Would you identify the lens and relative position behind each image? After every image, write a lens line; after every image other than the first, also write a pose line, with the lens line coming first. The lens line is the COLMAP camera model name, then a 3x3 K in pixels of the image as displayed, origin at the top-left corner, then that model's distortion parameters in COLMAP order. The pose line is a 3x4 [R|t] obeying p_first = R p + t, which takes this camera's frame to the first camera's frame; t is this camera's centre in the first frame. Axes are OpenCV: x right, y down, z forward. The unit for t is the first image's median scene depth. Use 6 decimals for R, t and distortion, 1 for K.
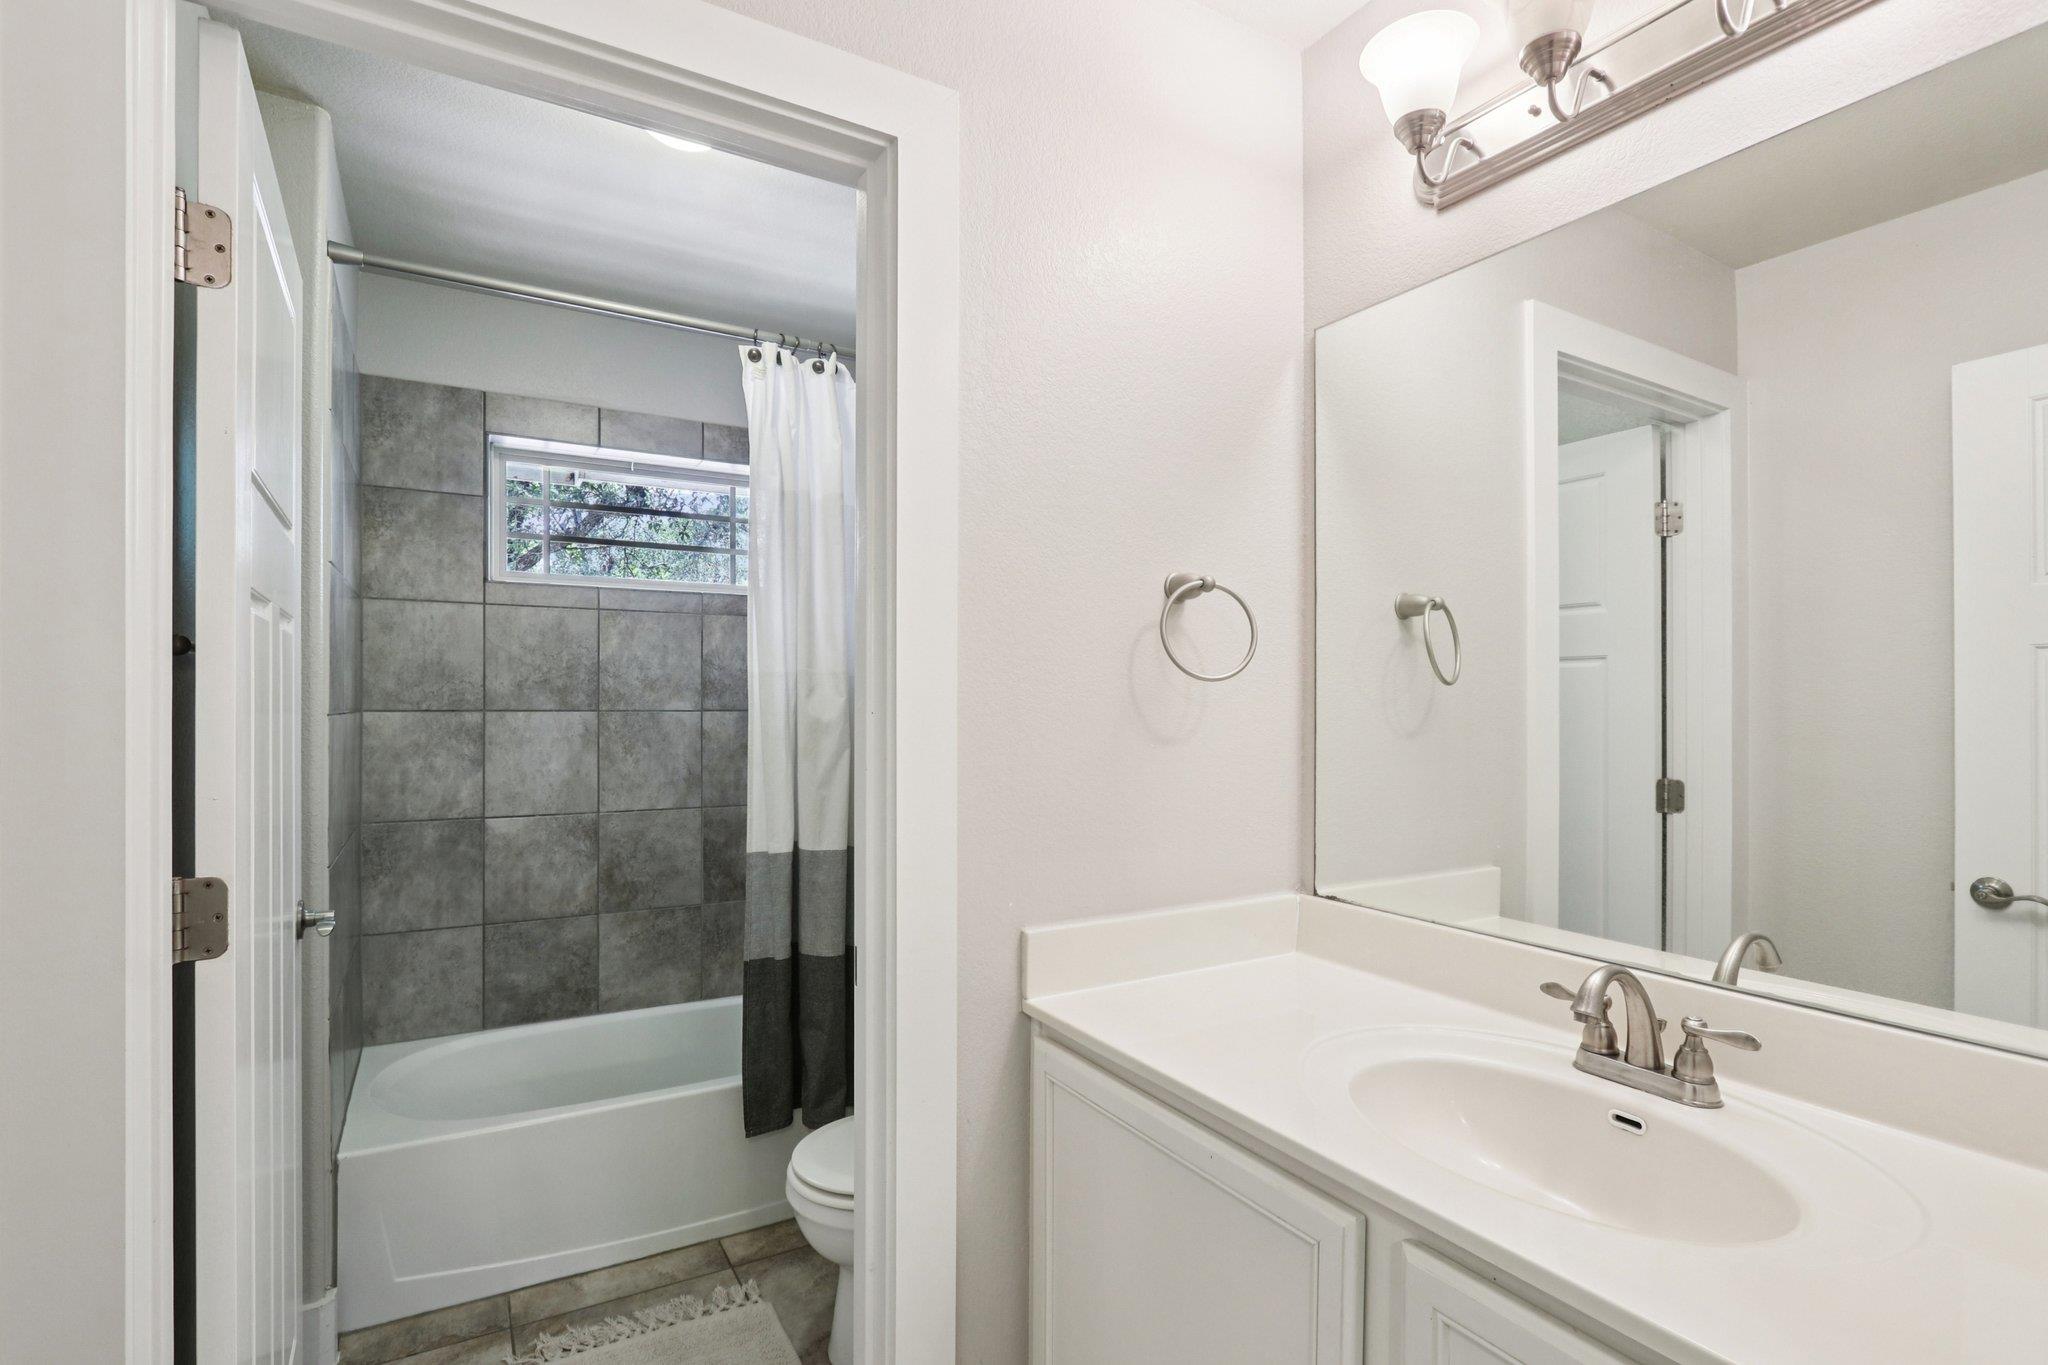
lens RADIAL K [[989.6, 0, 1025.7], [0, 989.6, 704.2], [0, 0, 1]] dist [-0.014839, 0.001937]
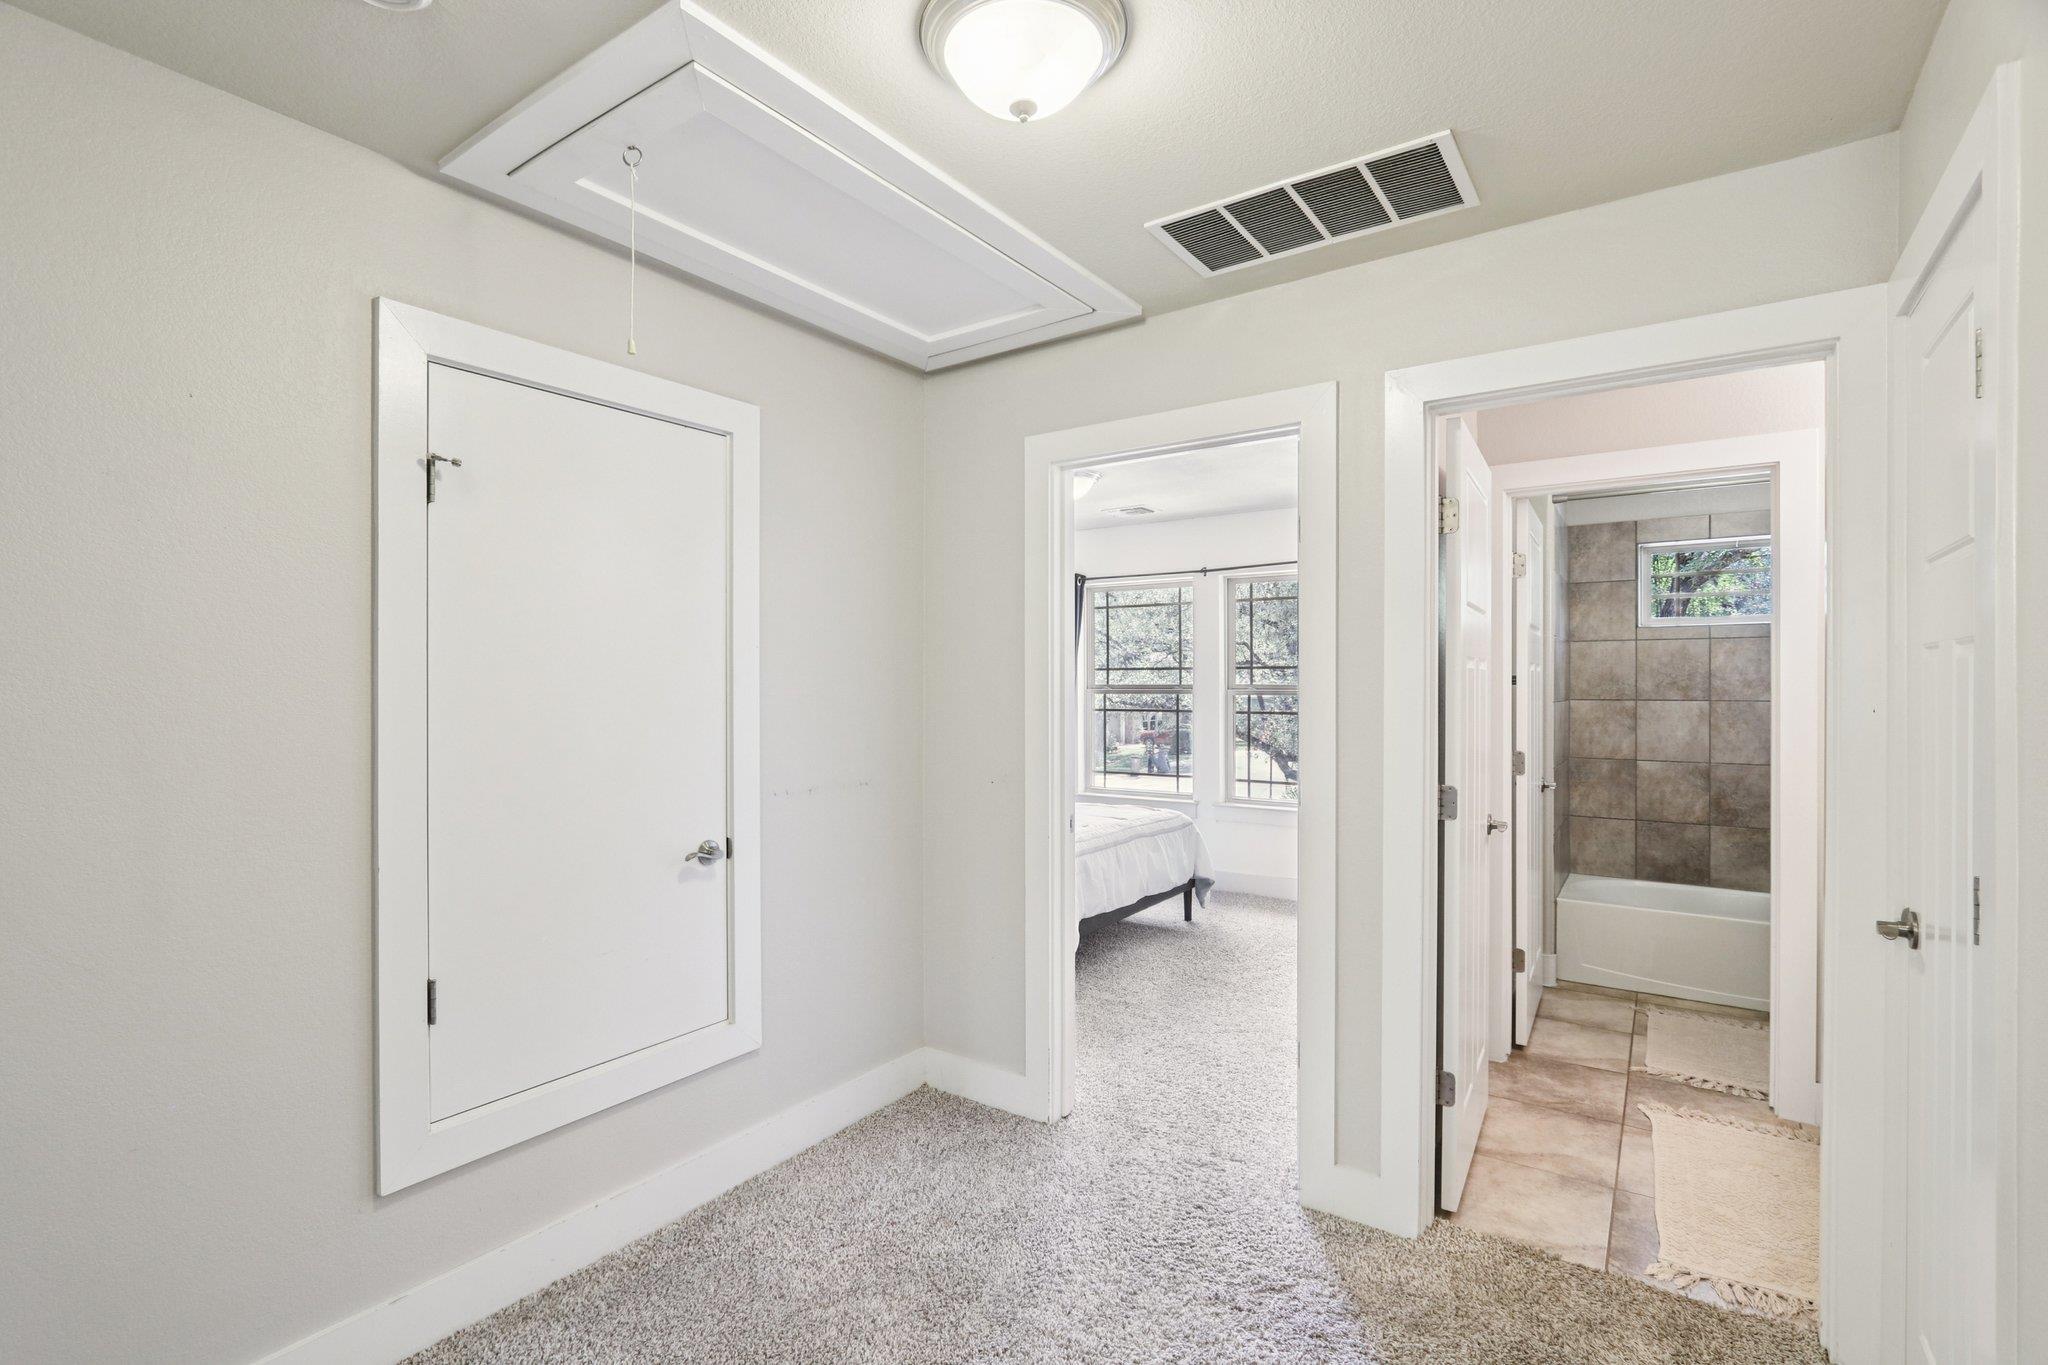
lens RADIAL K [[941.9, 0, 1027.8], [0, 941.9, 691.0], [0, 0, 1]] dist [0.000140, 0.000078]
pose [[0.429856, 0.000775, -0.902897, 0.517538], [0.001736, 0.999997, 0.001685, -0.014538], [0.902896, -0.002292, 0.429854, -0.728489]]
